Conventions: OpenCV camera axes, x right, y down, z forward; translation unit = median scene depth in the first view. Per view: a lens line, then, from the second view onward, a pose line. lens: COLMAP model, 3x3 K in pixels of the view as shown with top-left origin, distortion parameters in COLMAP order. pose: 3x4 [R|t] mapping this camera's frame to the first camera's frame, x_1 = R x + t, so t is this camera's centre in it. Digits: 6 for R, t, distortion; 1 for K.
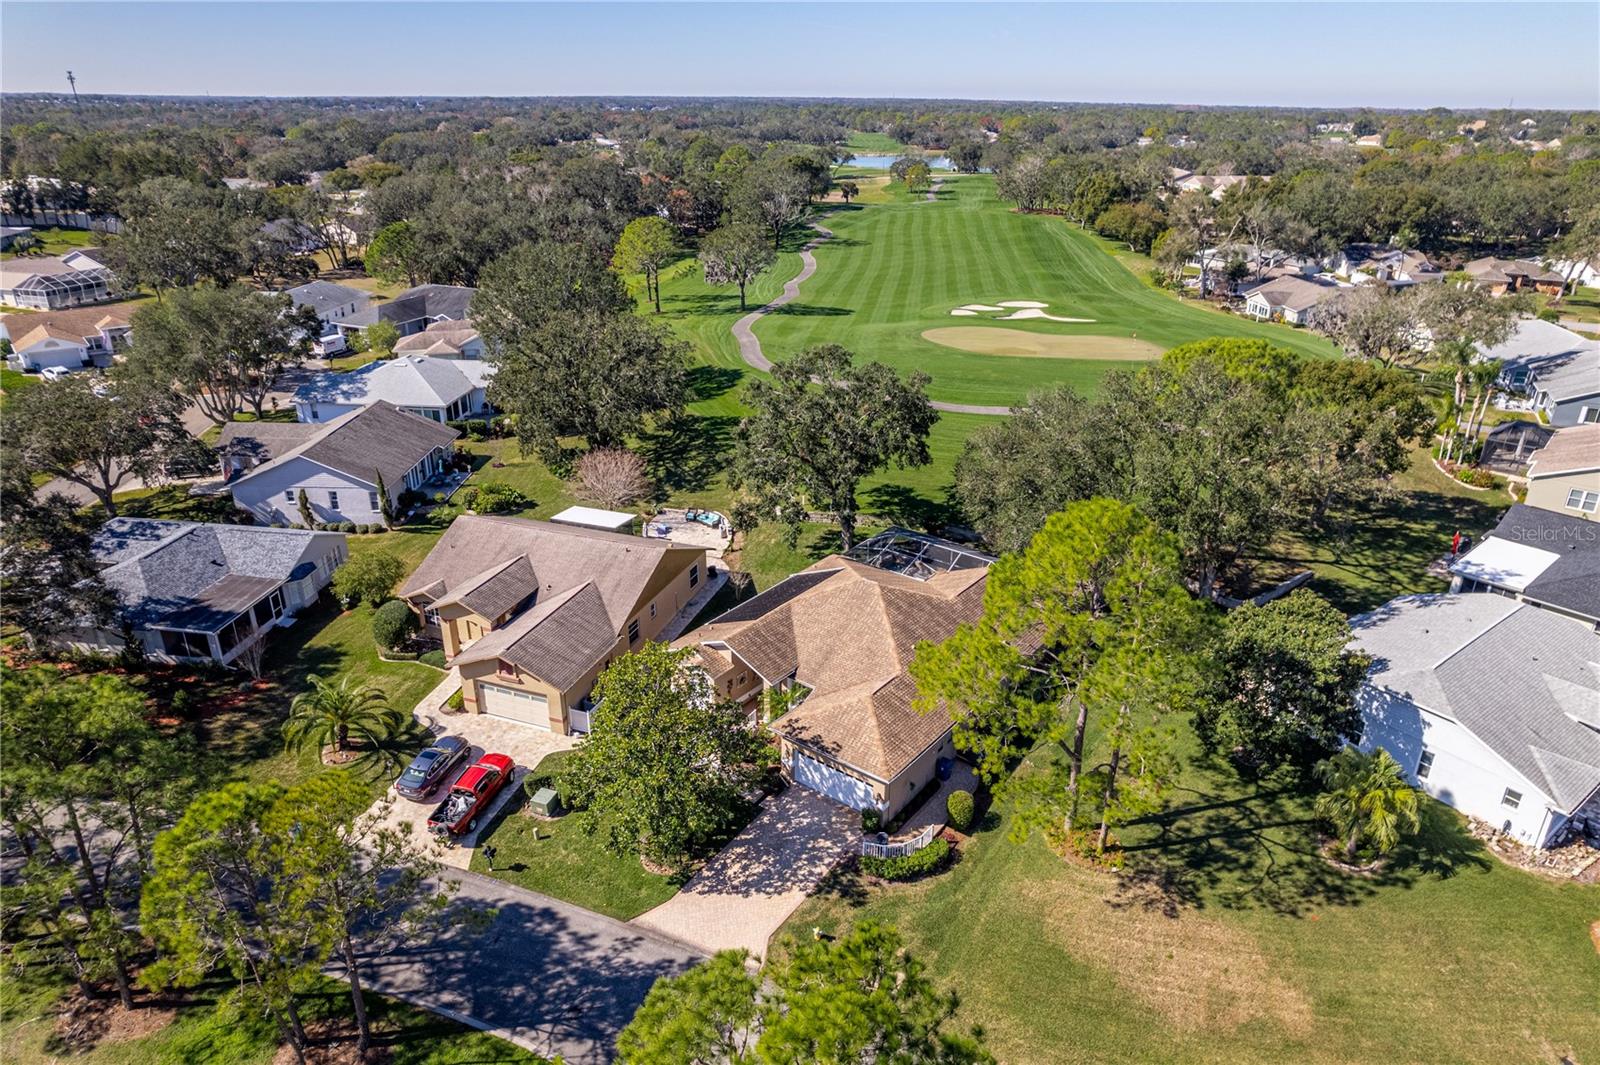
lens RADIAL K [[1023.2, 0, 812.5], [0, 1023.2, 533.5], [0, 0, 1]] dist [-0.069805, 0.057830]
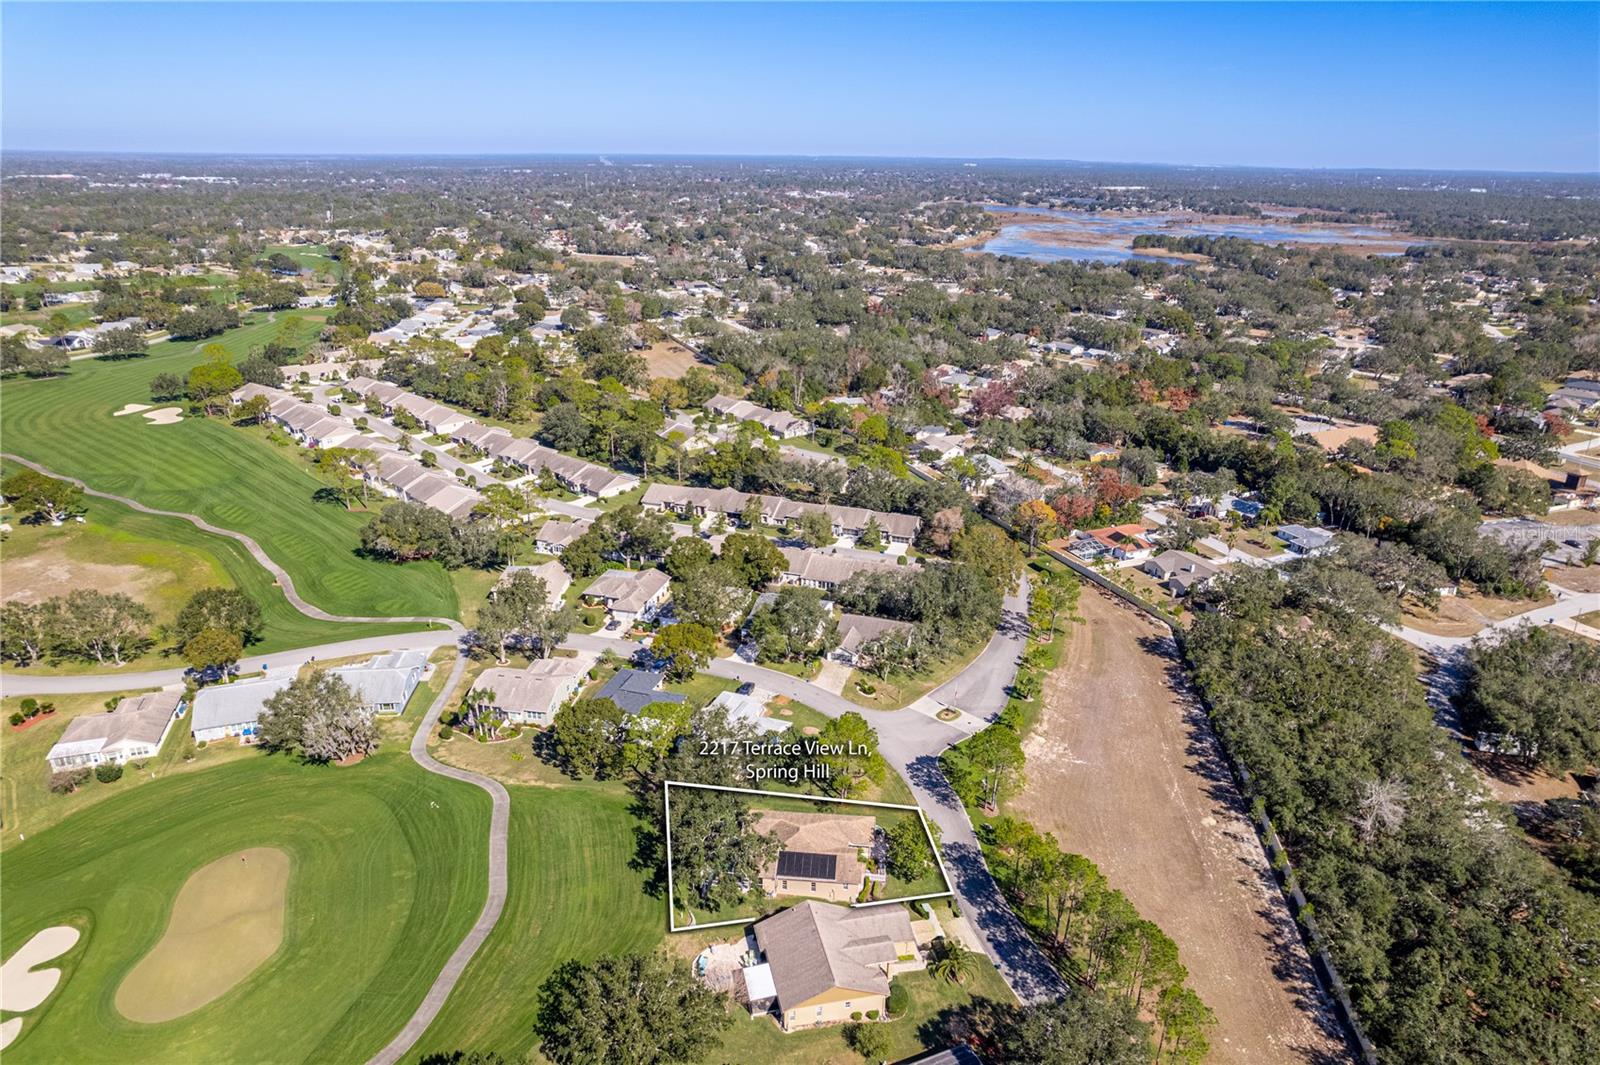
lens RADIAL K [[1023.2, 0, 806.8], [0, 1023.2, 535.9], [0, 0, 1]] dist [-0.069805, 0.057830]
pose [[-0.532191, -0.315161, 0.785778, -2.019984], [0.320658, 0.783949, 0.531603, -2.201445], [-0.783550, 0.534880, -0.316151, 1.633179]]
